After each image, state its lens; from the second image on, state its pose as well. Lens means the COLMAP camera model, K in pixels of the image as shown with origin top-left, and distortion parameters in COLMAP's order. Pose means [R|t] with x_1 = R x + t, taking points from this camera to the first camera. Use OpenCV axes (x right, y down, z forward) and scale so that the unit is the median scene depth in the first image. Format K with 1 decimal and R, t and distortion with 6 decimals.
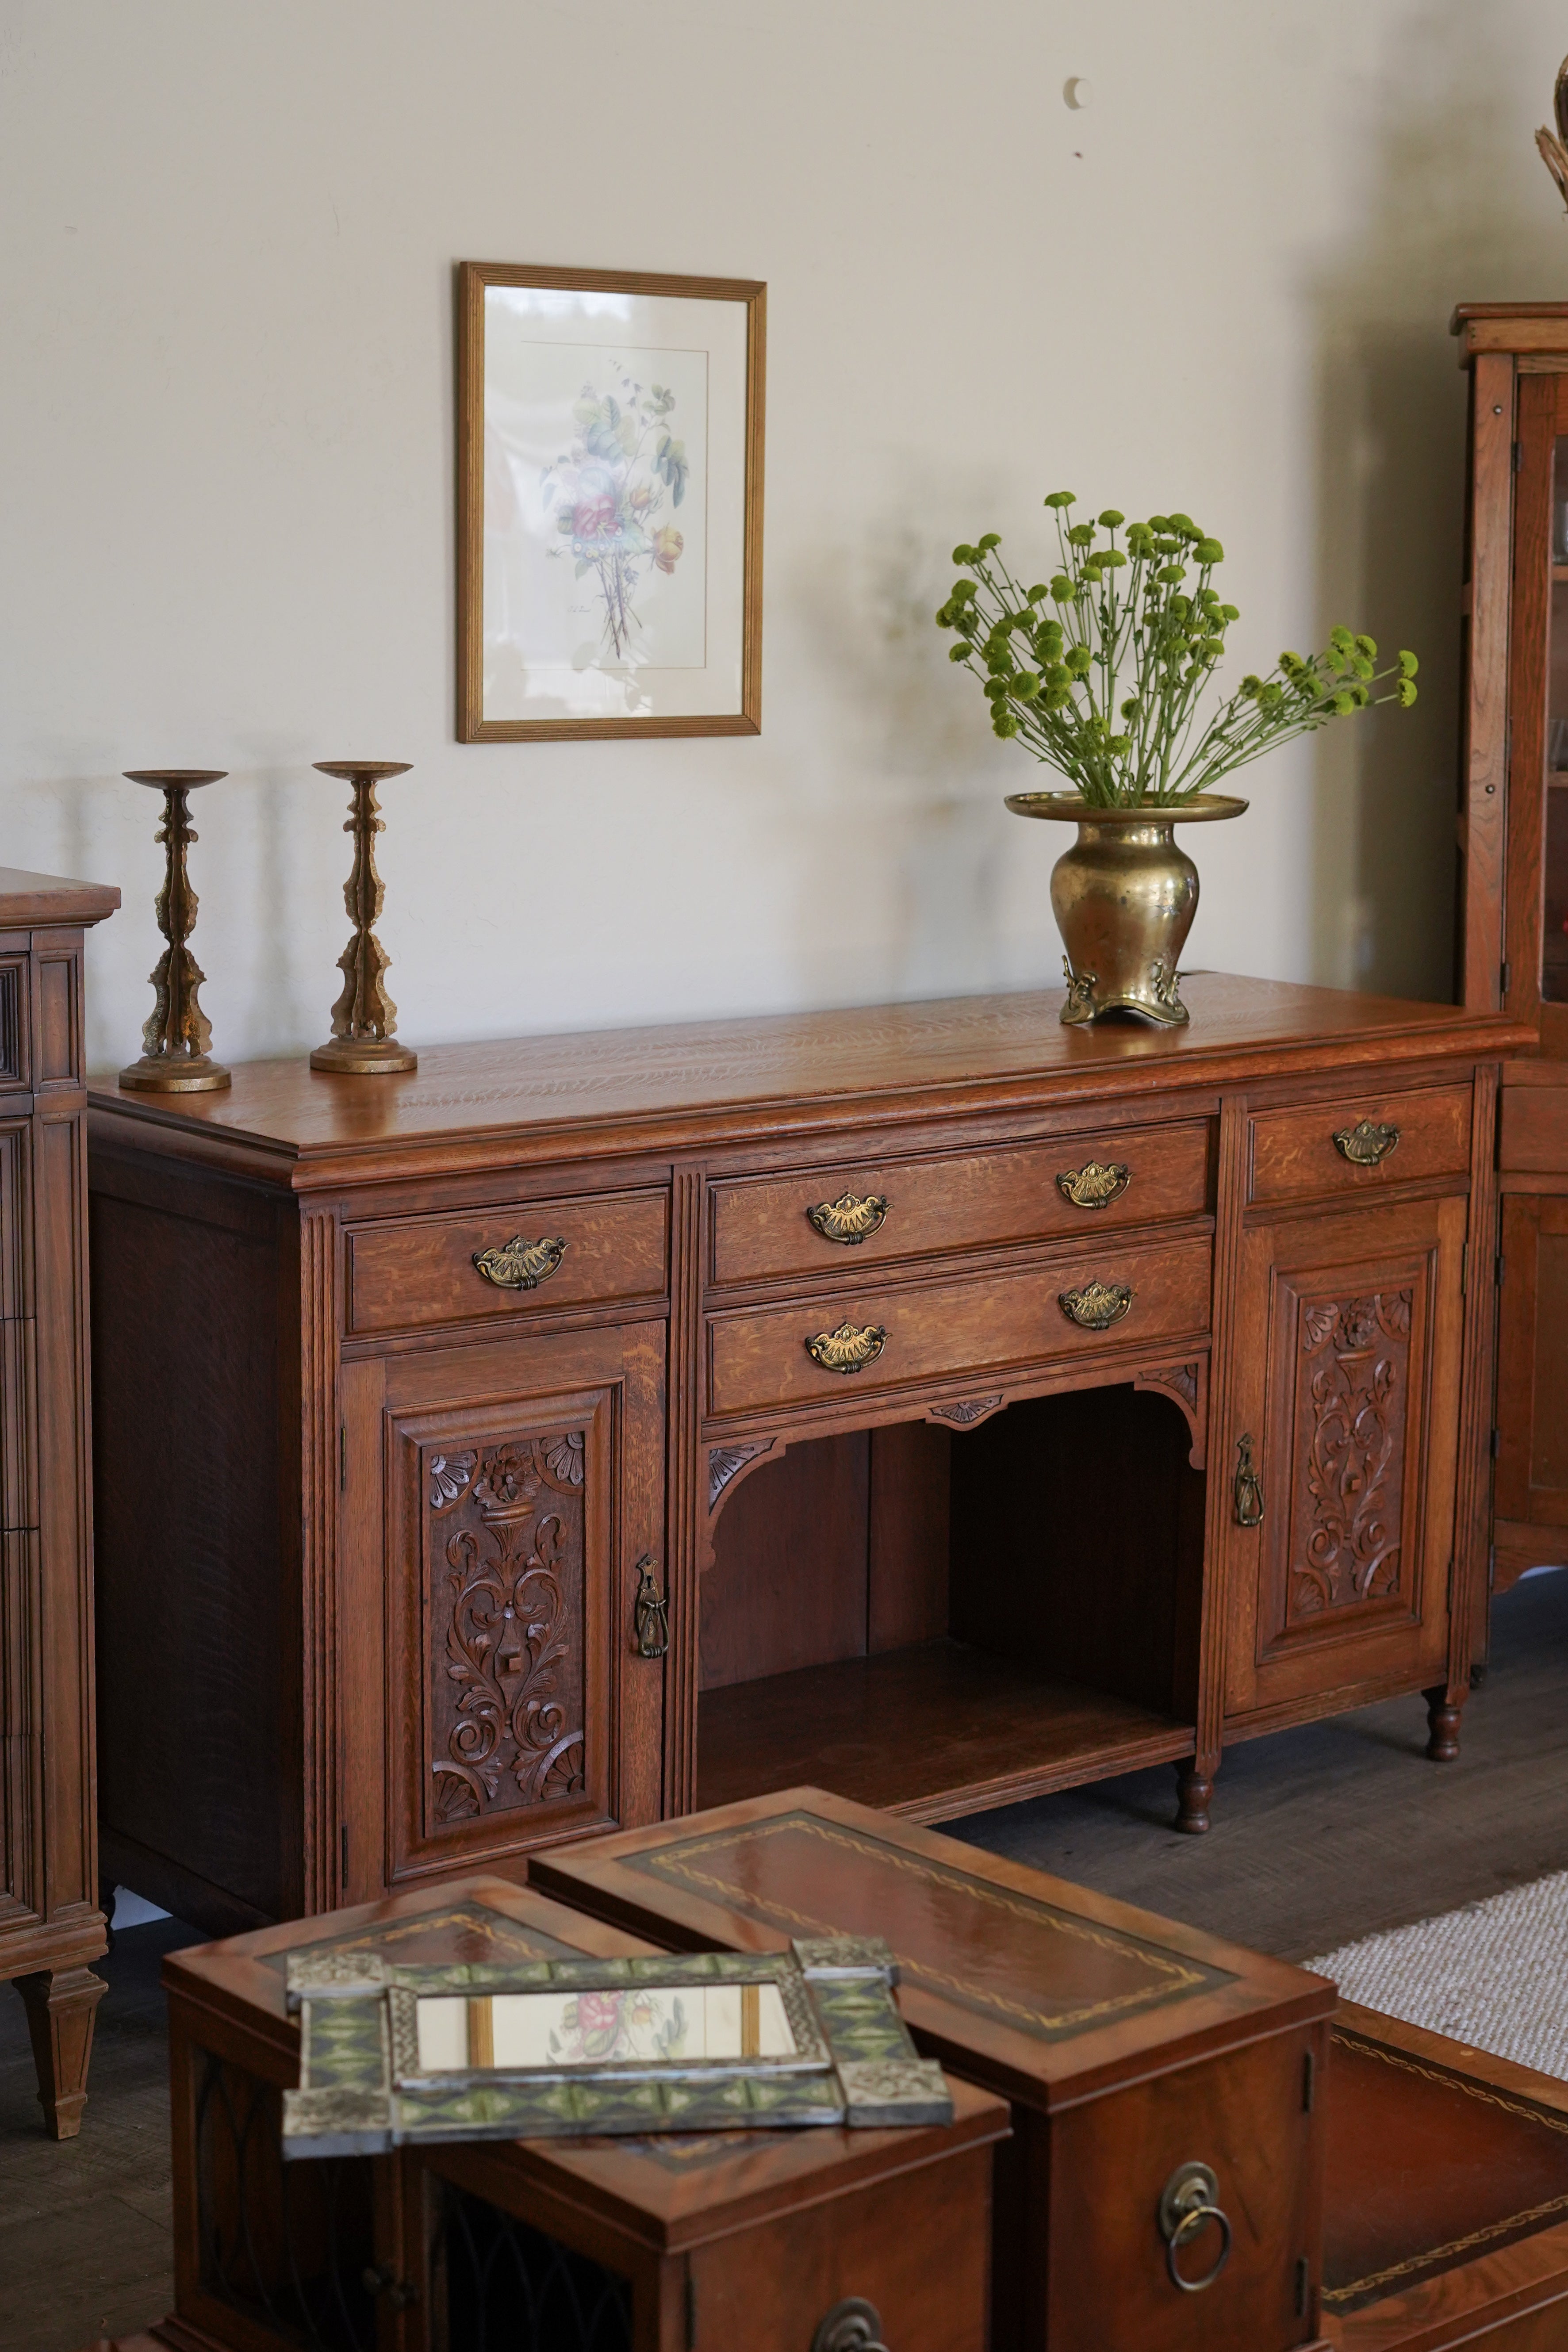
lens RADIAL K [[3807.3, 0, 784.0], [0, 3807.3, 1176.0], [0, 0, 1]] dist [-0.031350, -0.048269]
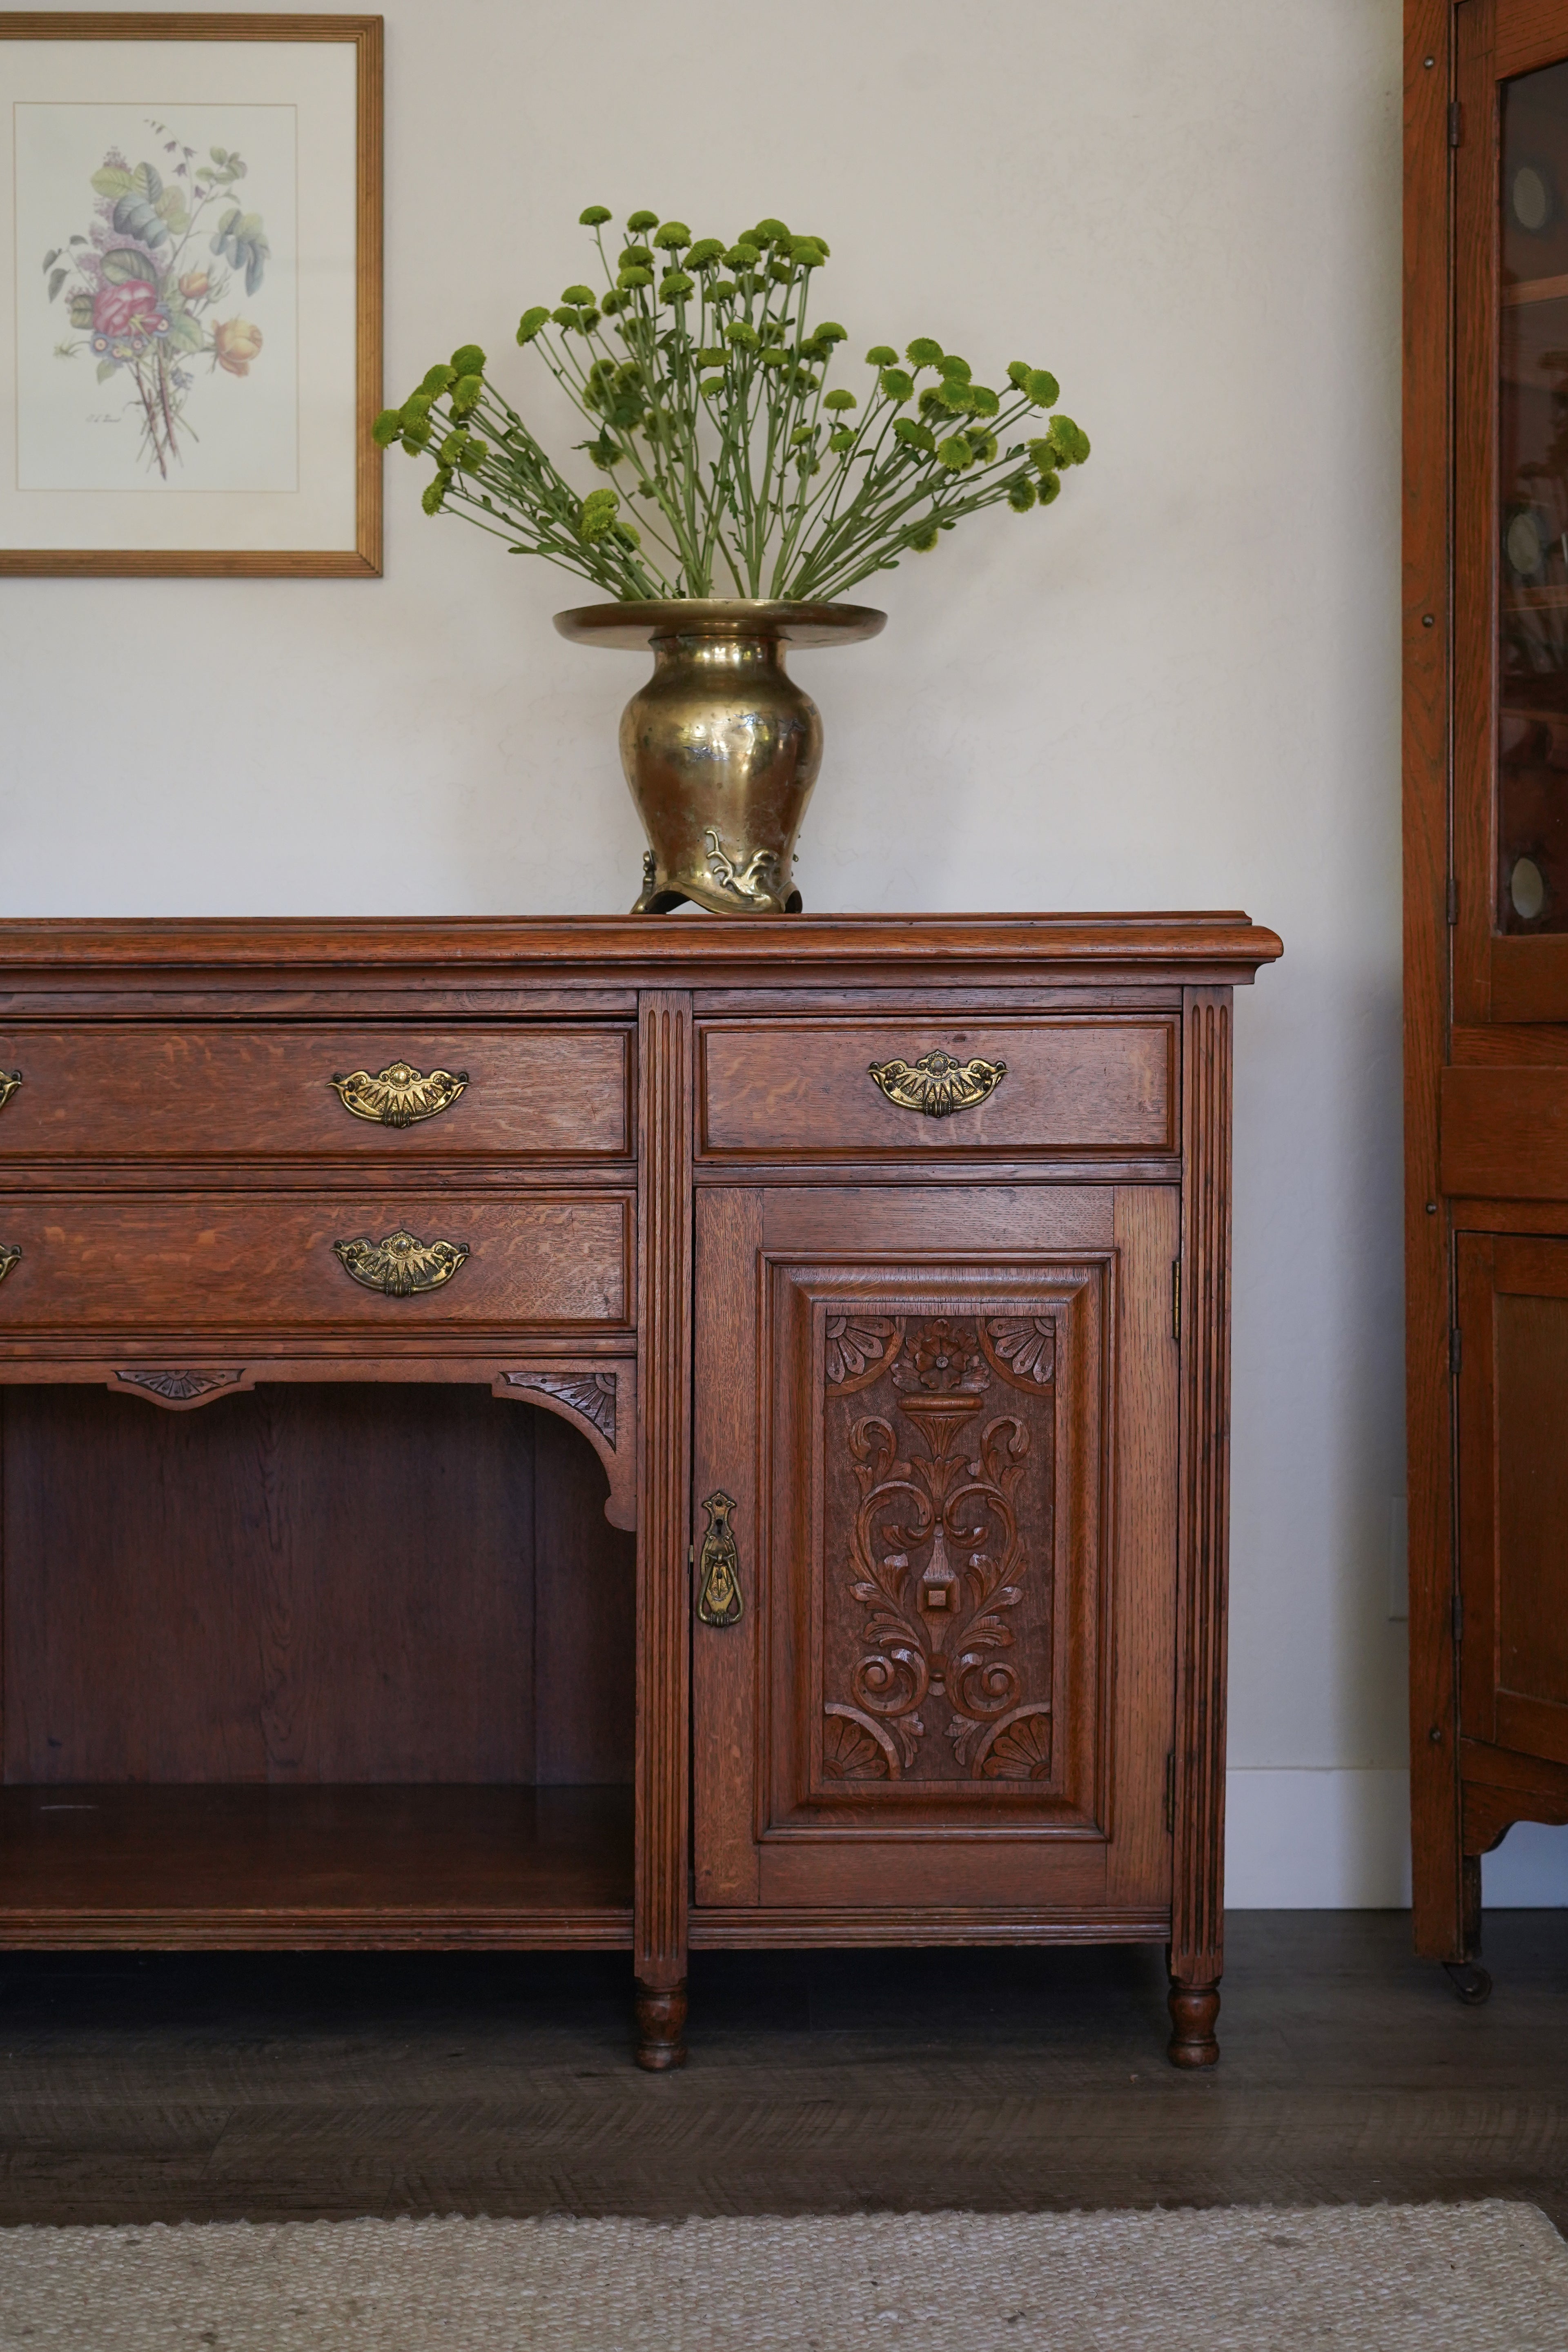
lens RADIAL K [[3431.9, 0, 784.0], [0, 3431.9, 1176.0], [0, 0, 1]] dist [-0.031265, -0.014857]
pose [[0.784532, 0.022356, -0.619686, 0.570568], [-0.095911, 0.991698, -0.085649, 0.070000], [0.612626, 0.126629, 0.780163, 0.568476]]
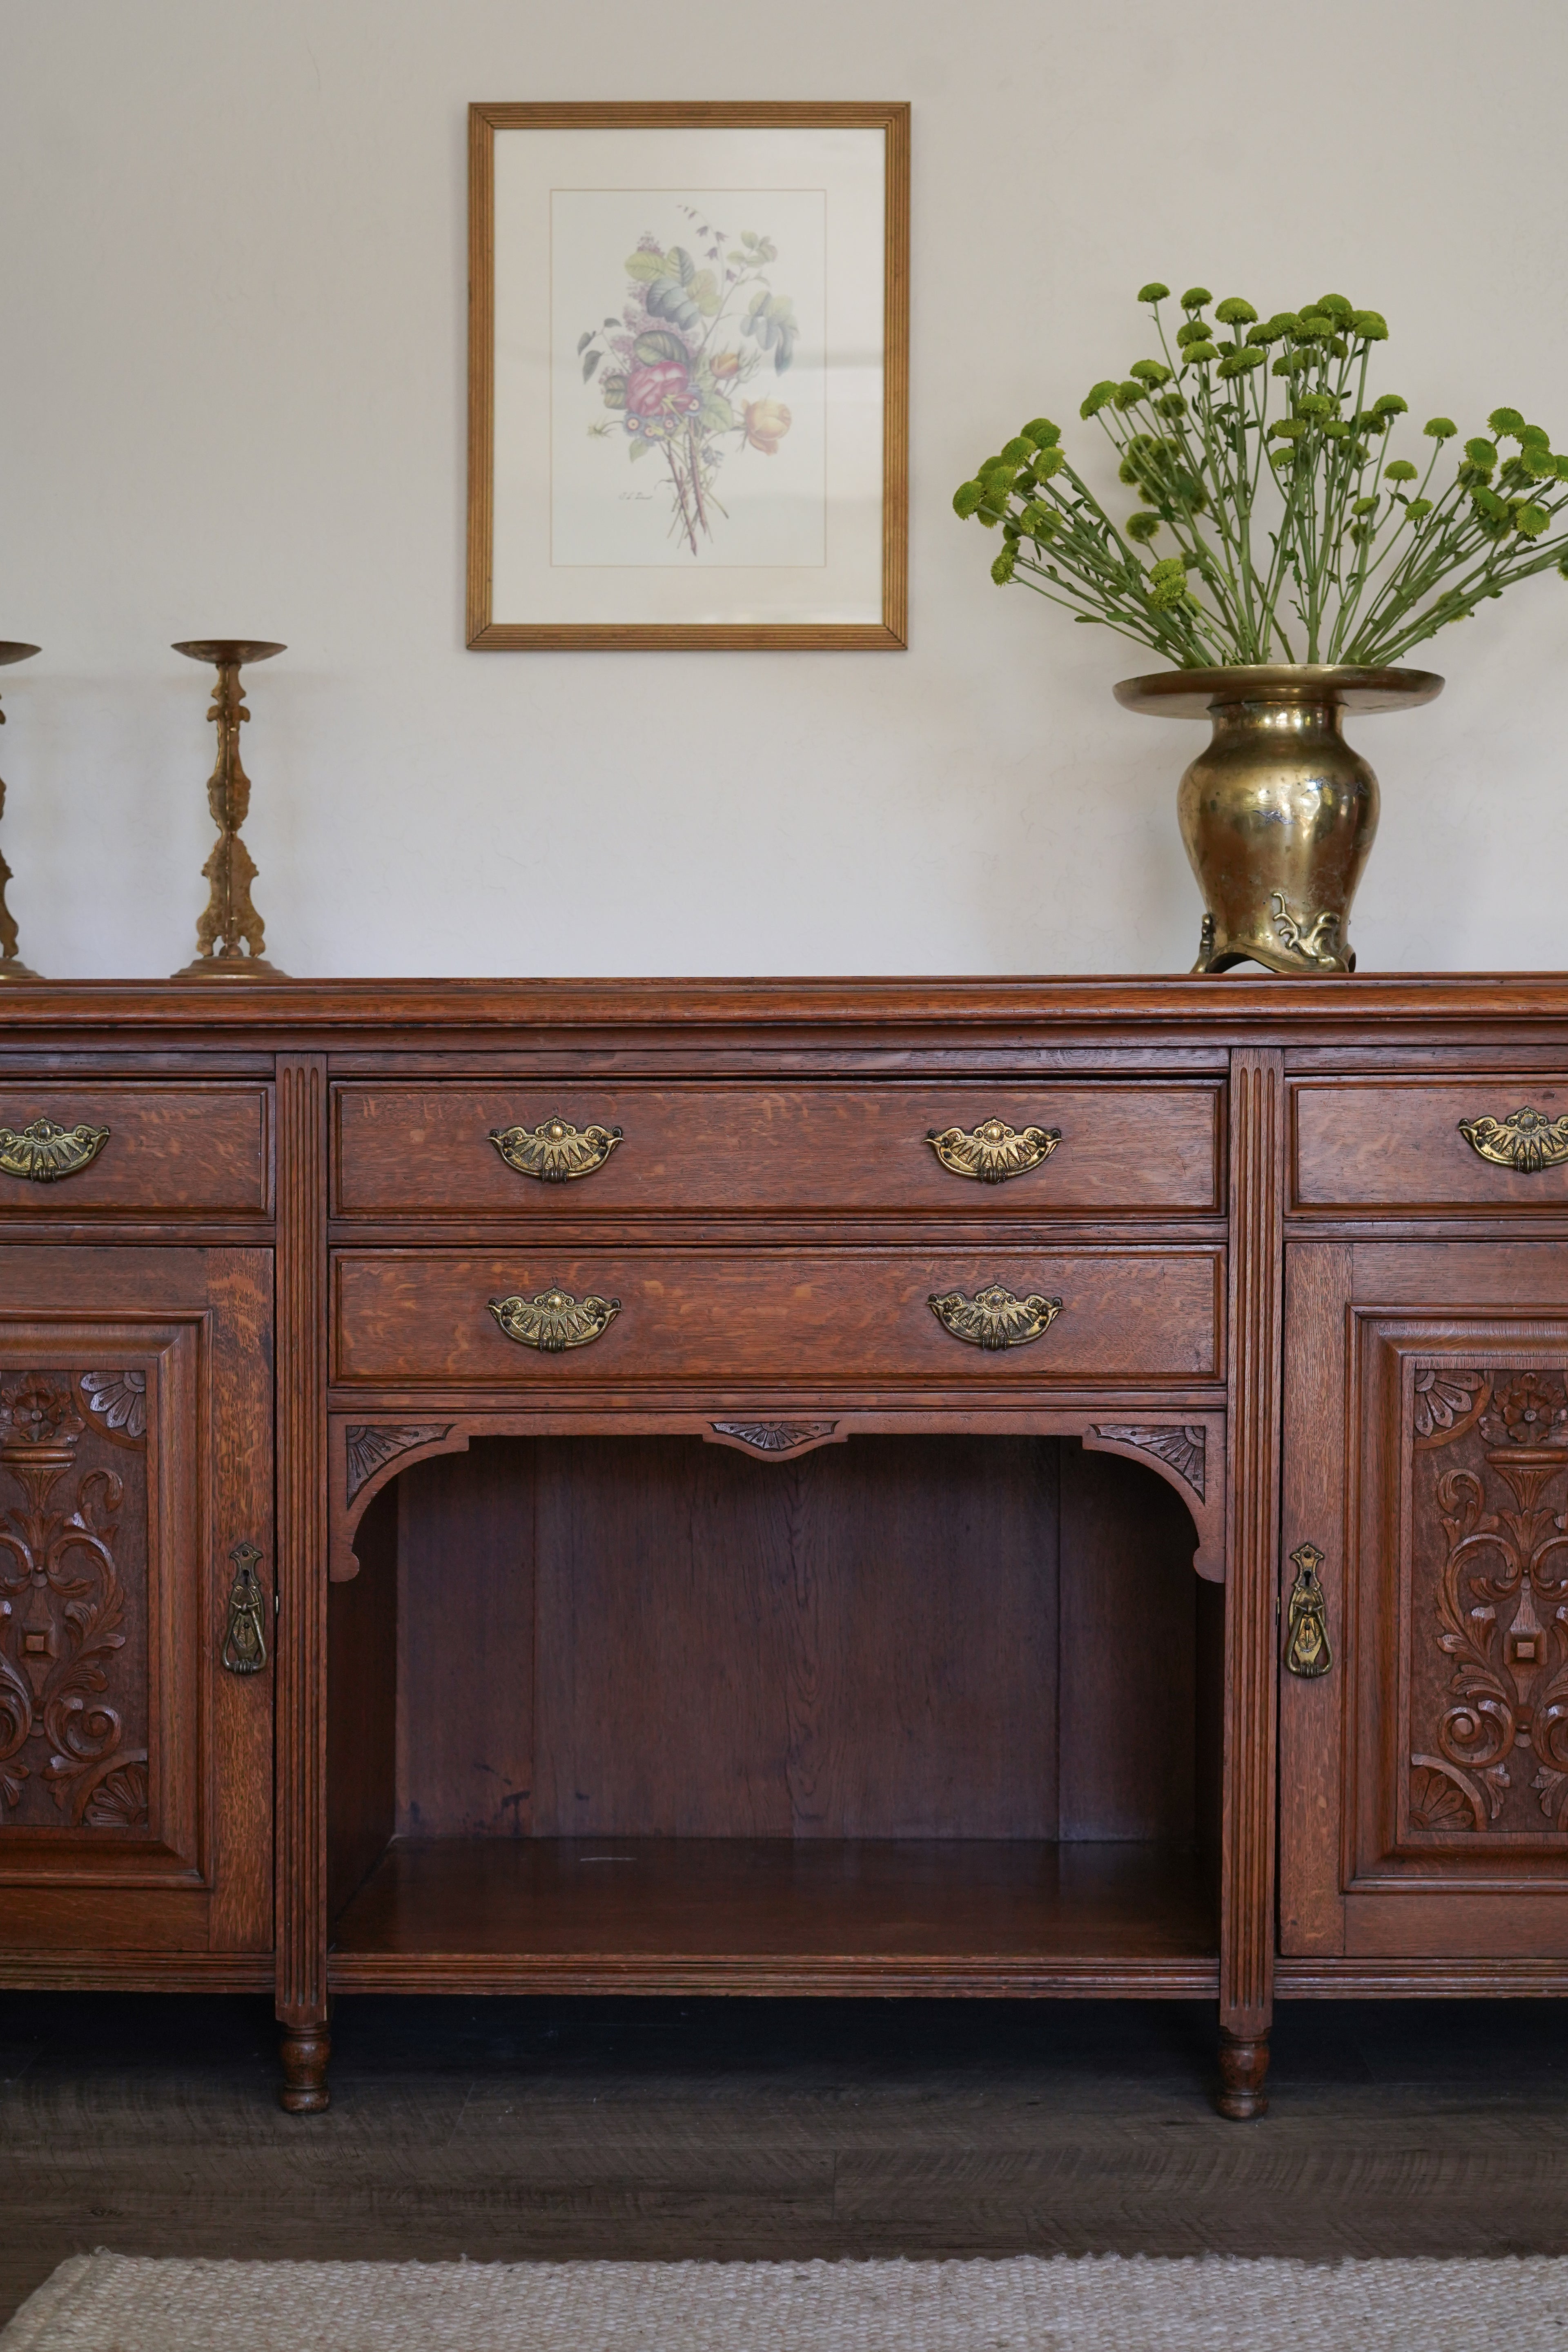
lens RADIAL K [[3431.9, 0, 784.0], [0, 3431.9, 1176.0], [0, 0, 1]] dist [-0.031265, -0.014857]
pose [[0.758509, 0.005237, -0.651642, 0.507416], [-0.100491, 0.988947, -0.109024, 0.087860], [0.643868, 0.148180, 0.750651, 0.504058]]
